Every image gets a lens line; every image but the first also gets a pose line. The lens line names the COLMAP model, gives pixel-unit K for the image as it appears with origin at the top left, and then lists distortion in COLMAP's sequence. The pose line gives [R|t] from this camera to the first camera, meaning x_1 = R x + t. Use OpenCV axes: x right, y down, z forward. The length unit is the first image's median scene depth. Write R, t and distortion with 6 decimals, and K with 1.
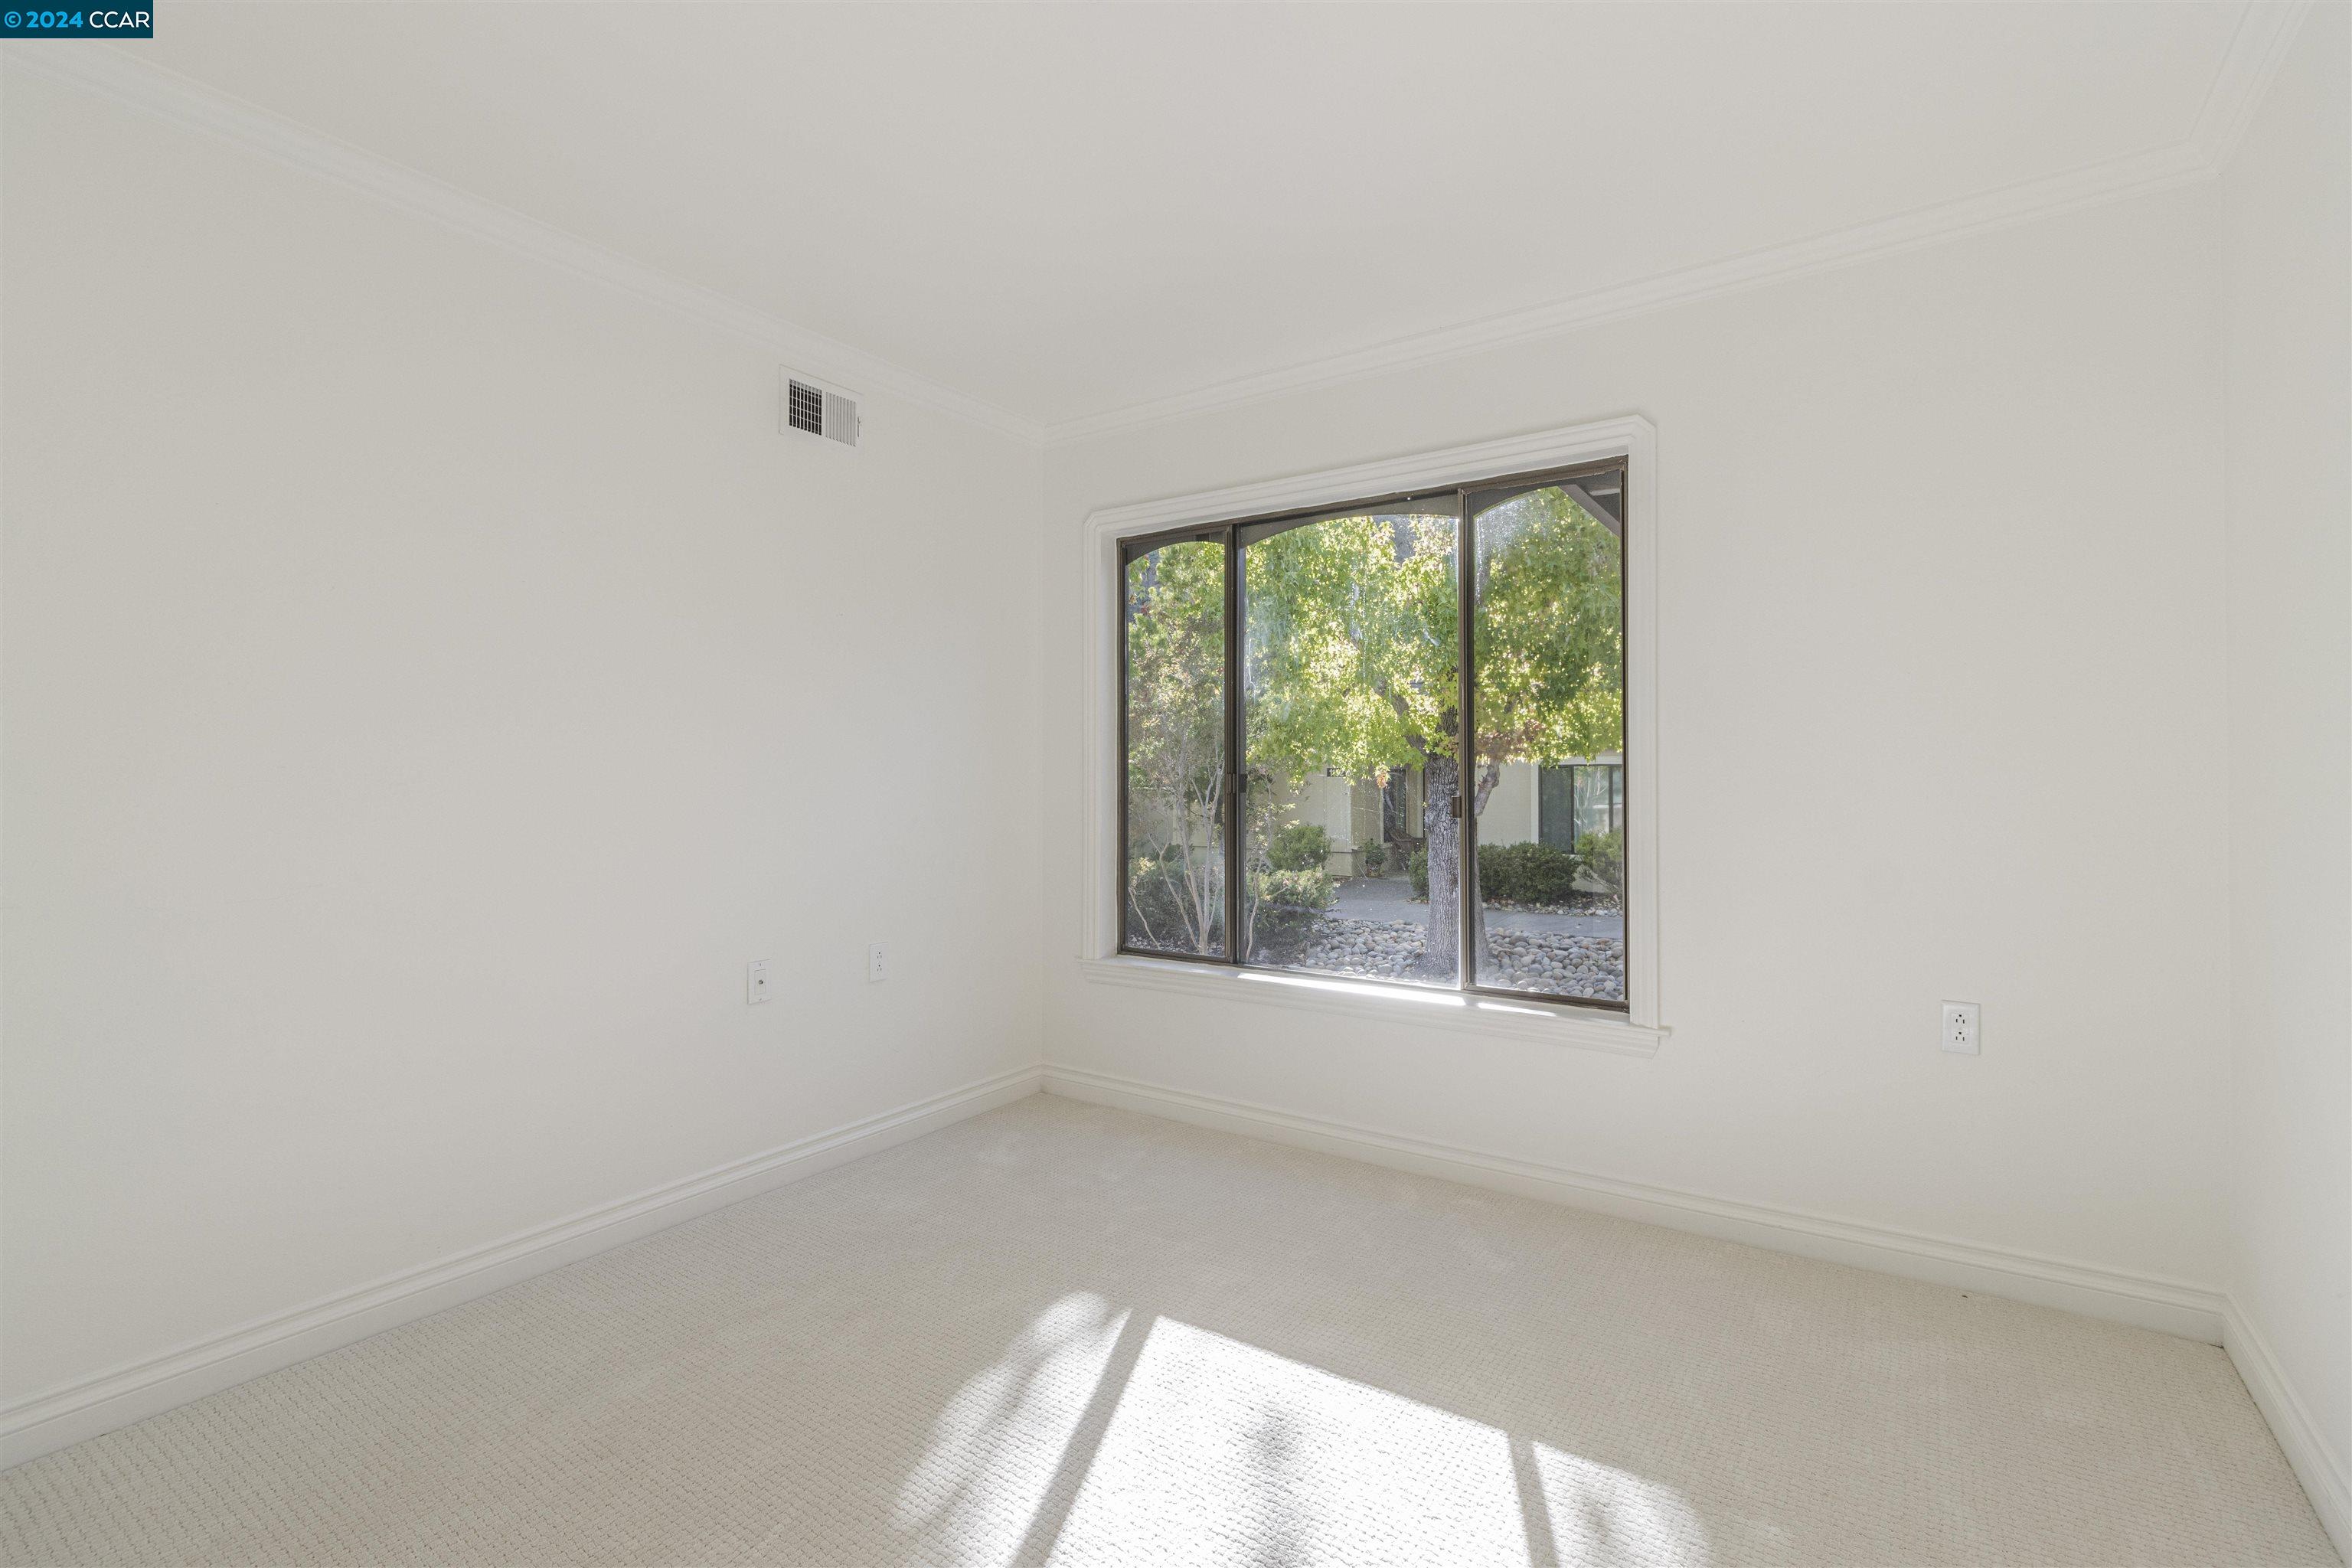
lens RADIAL K [[1078.6, 0, 1182.0], [0, 1078.6, 782.2], [0, 0, 1]] dist [-0.000092, -0.000576]
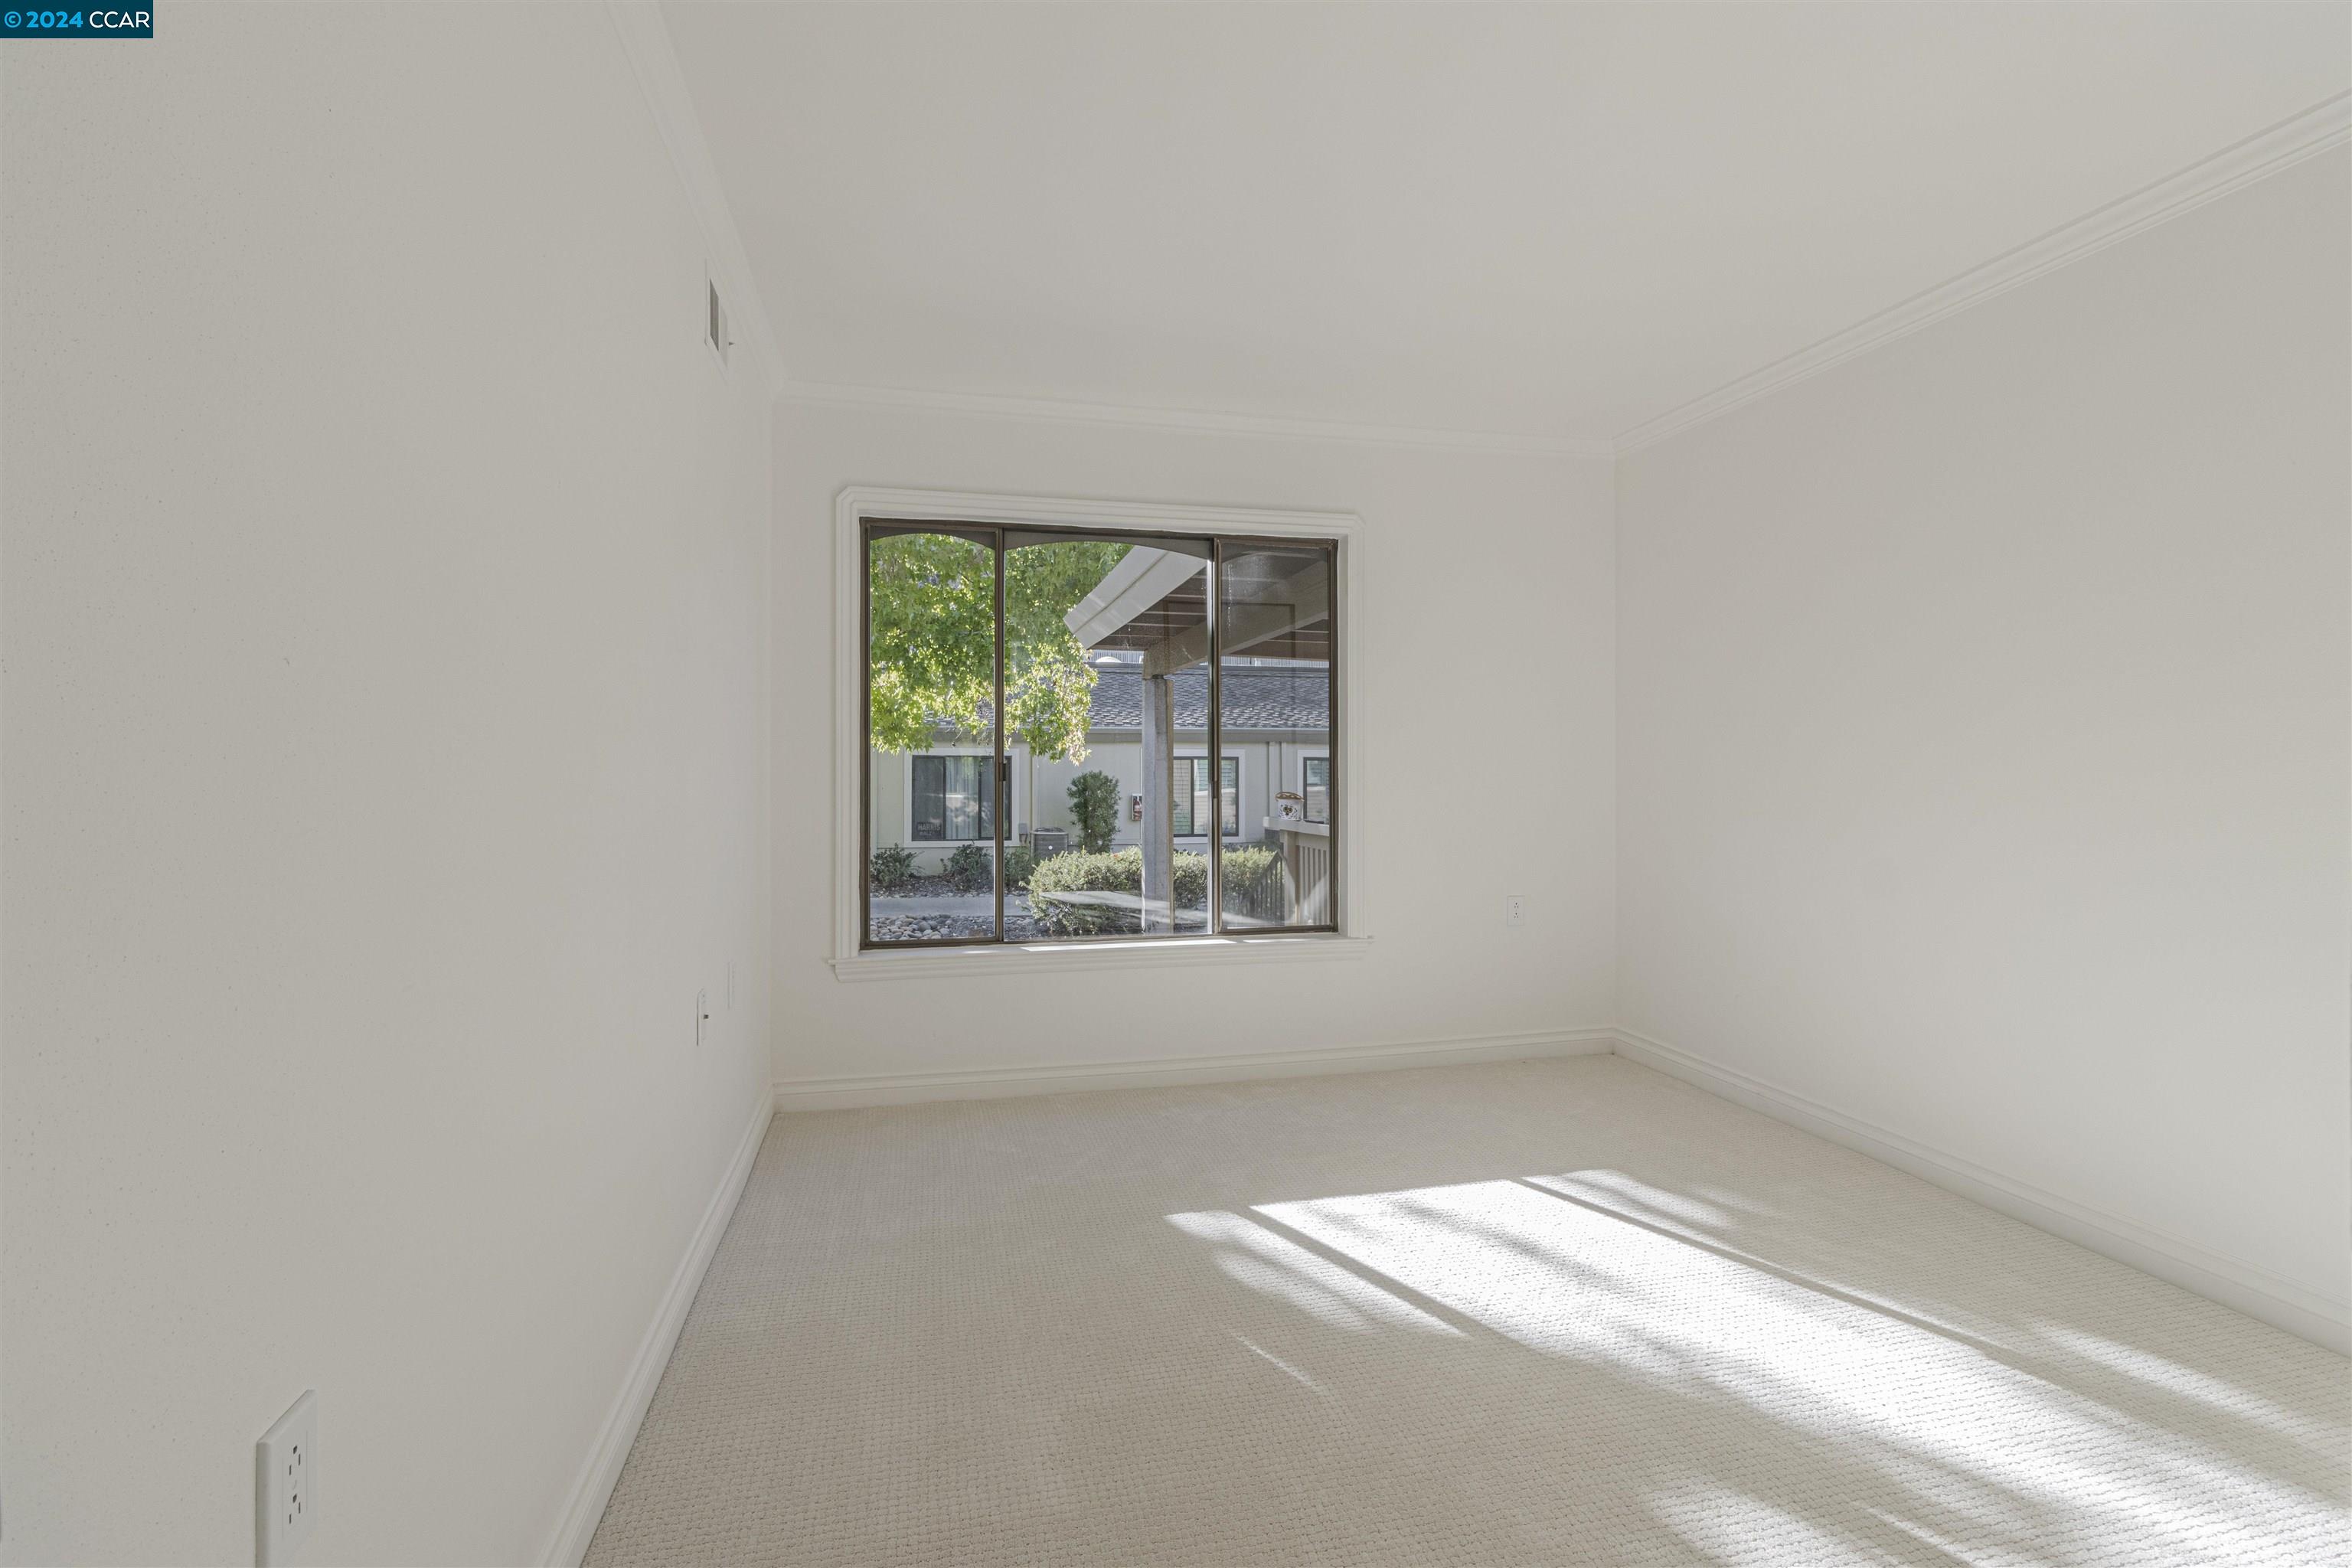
lens RADIAL K [[1078.6, 0, 1192.7], [0, 1078.6, 777.2], [0, 0, 1]] dist [-0.000092, -0.000576]
pose [[0.669318, -0.004352, 0.742963, -0.617307], [0.002458, 0.999990, 0.003643, 0.003180], [-0.742972, -0.000613, 0.669323, 0.149121]]
